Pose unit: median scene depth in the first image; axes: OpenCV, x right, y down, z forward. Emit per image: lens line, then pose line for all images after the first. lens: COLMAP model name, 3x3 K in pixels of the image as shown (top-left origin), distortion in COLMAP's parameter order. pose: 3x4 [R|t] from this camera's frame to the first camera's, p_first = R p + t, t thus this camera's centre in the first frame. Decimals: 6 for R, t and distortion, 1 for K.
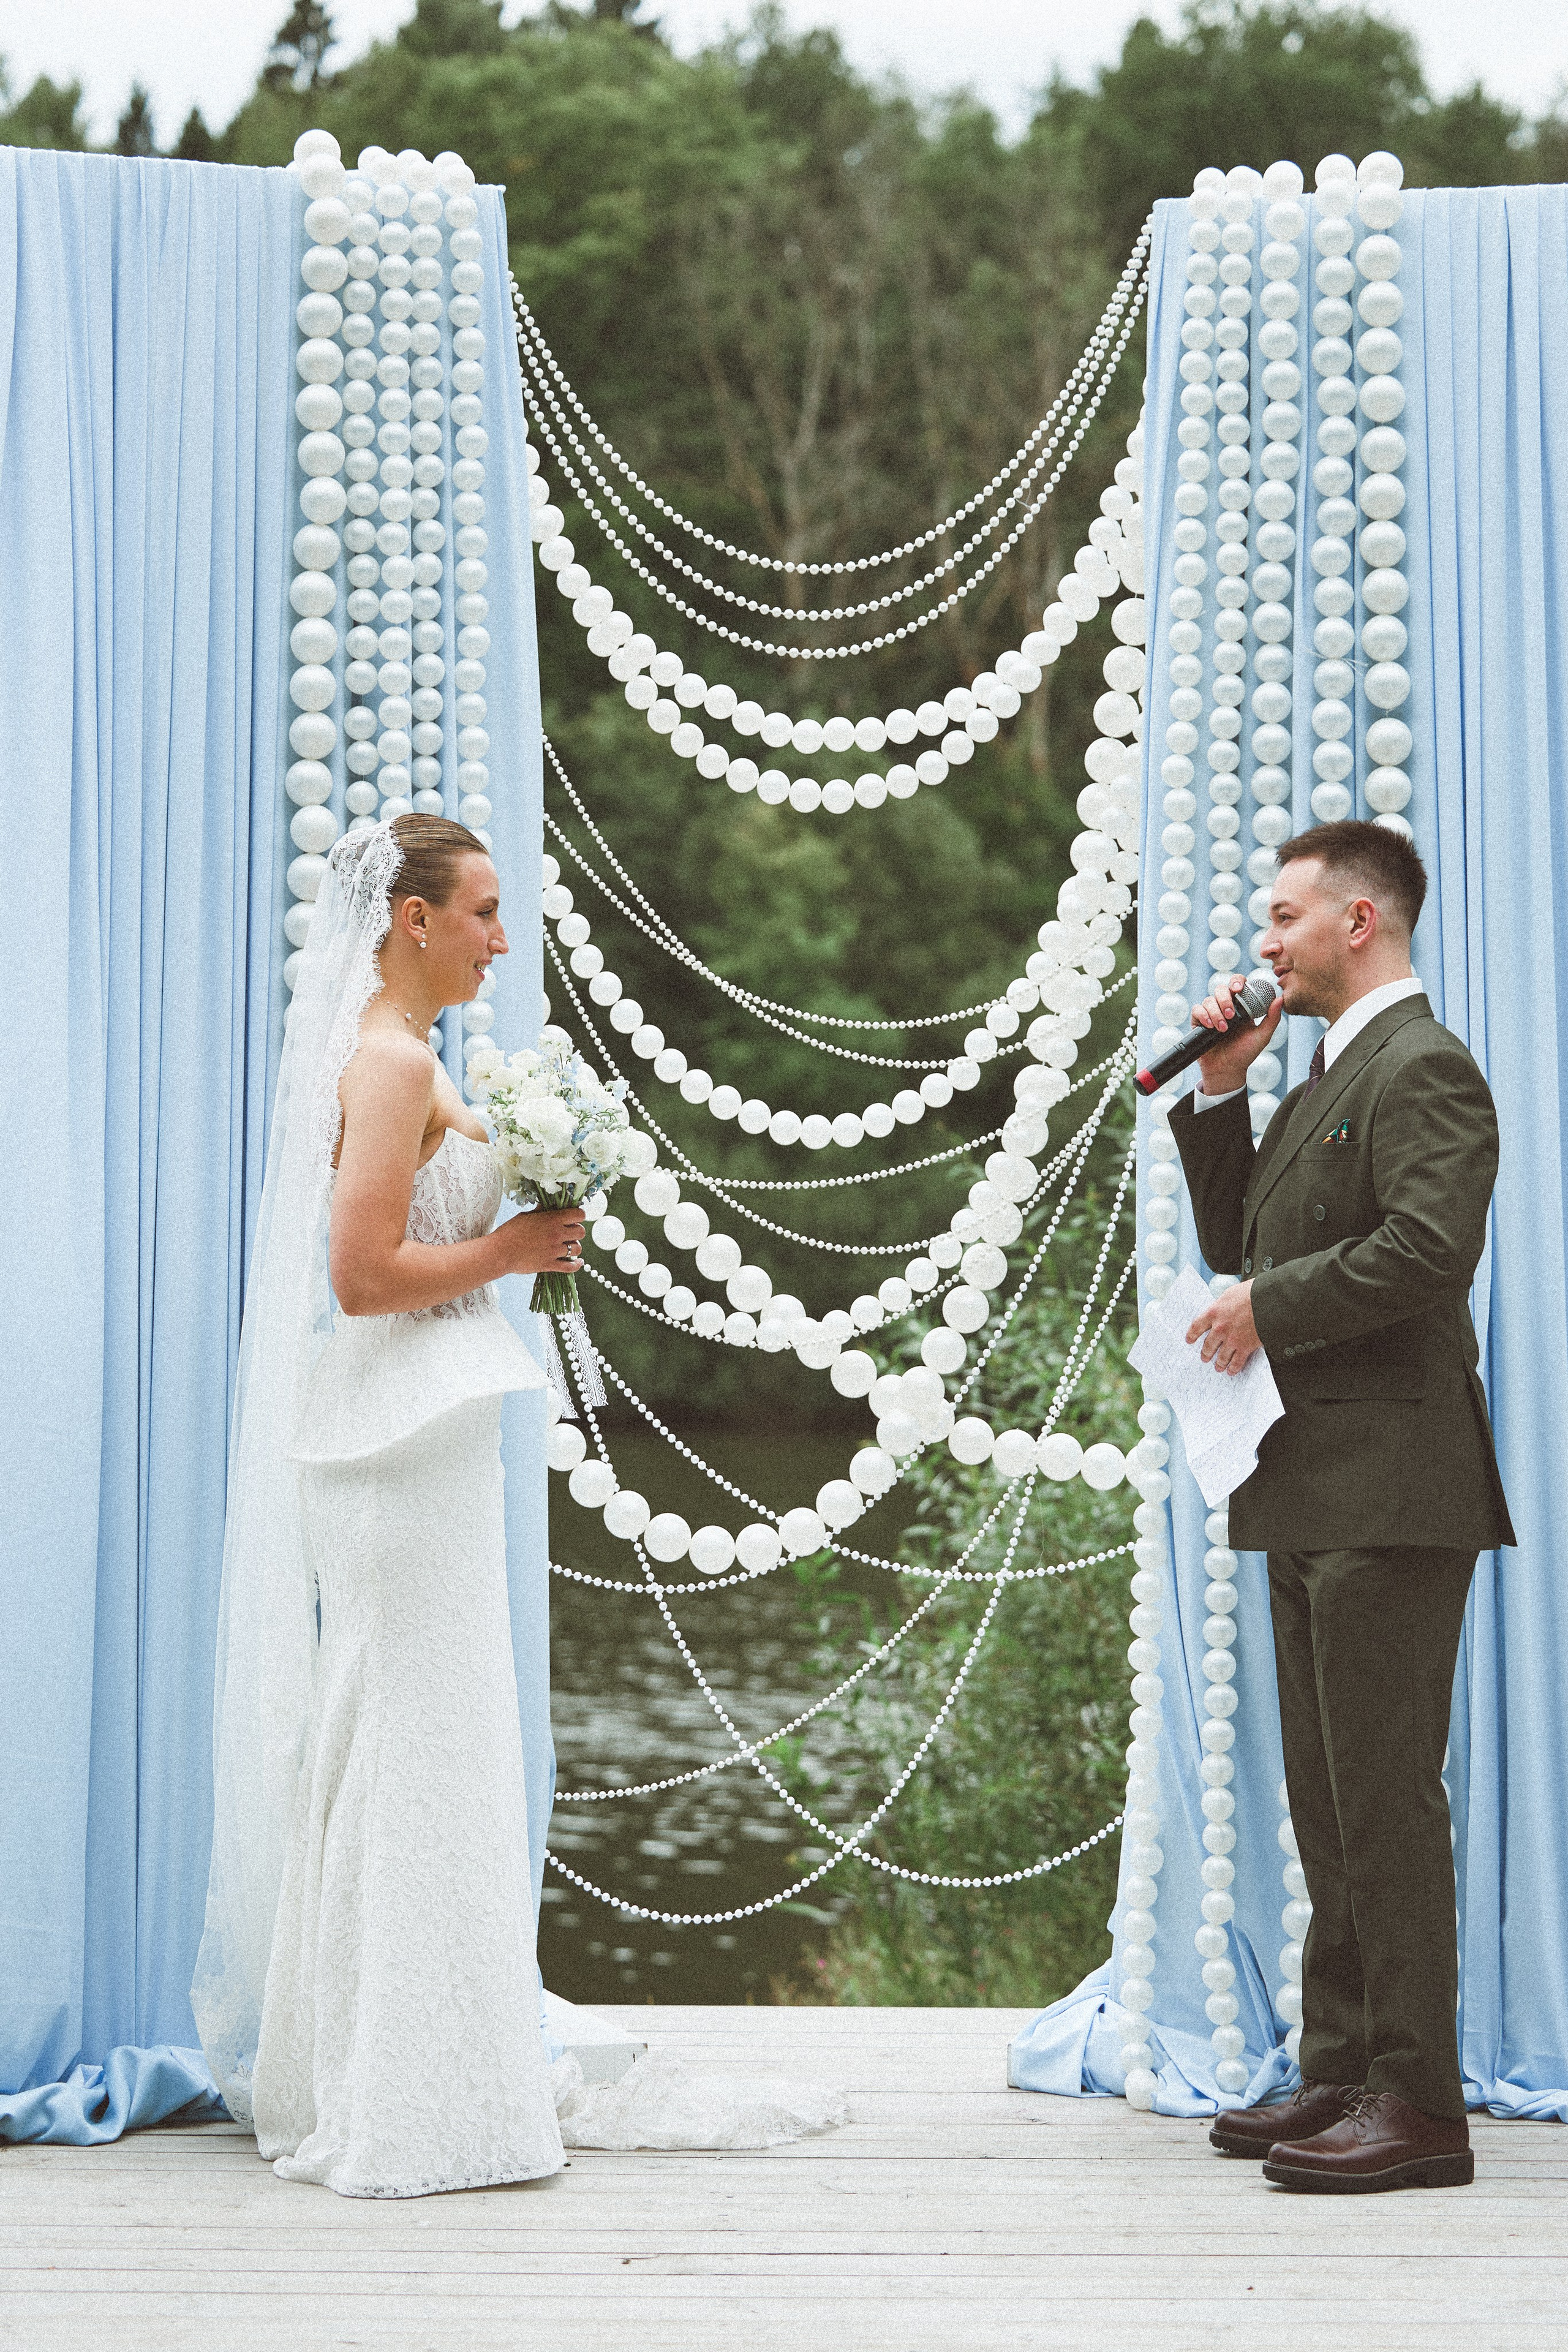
lens RADIAL K [[5534.7, 0, 773.3], [0, 5534.7, 1173.9], [0, 0, 1]] dist [-0.163410, 0.000000]
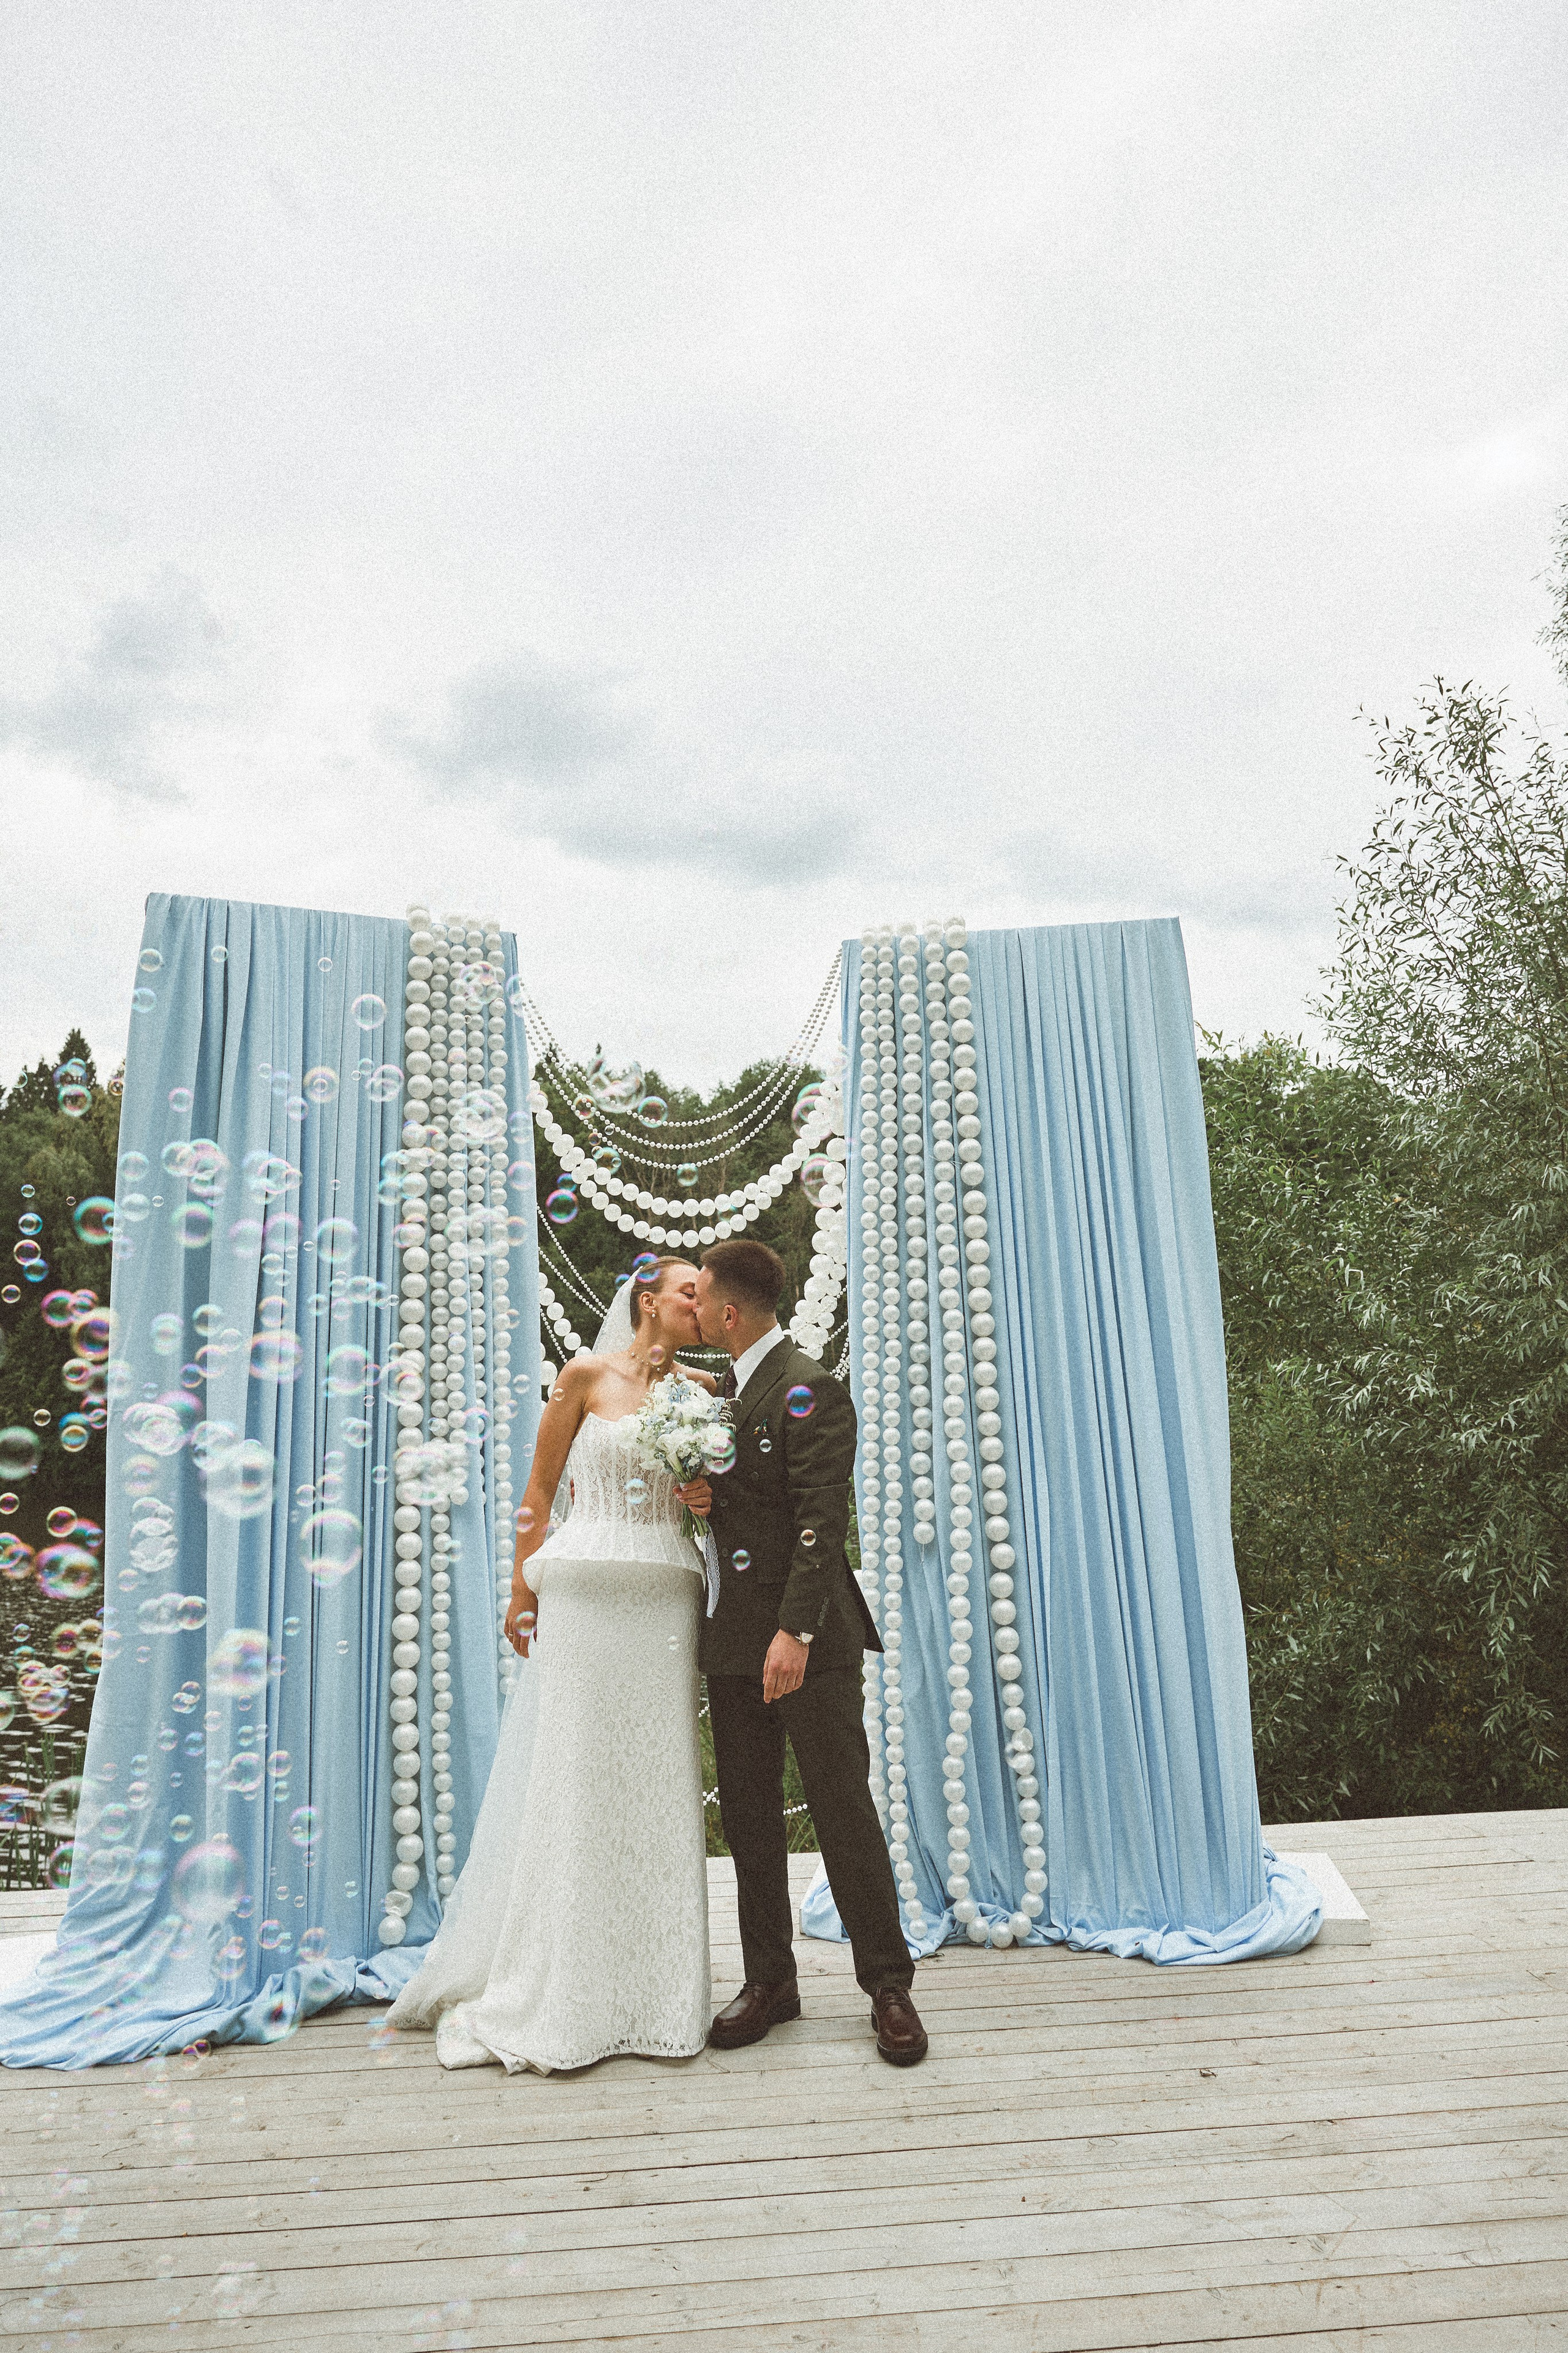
lens RADIAL K [[1575.6, 0, 776.8], [0, 1575.6, 1129.8], [0, 0, 1]] dist [0.005535, -0.008137]
pose [[0.996143, -0.016188, 0.086240, -0.005684], [0.030213, 0.986014, -0.163899, -0.014306], [-0.082380, 0.165872, 0.982700, 0.450167]]
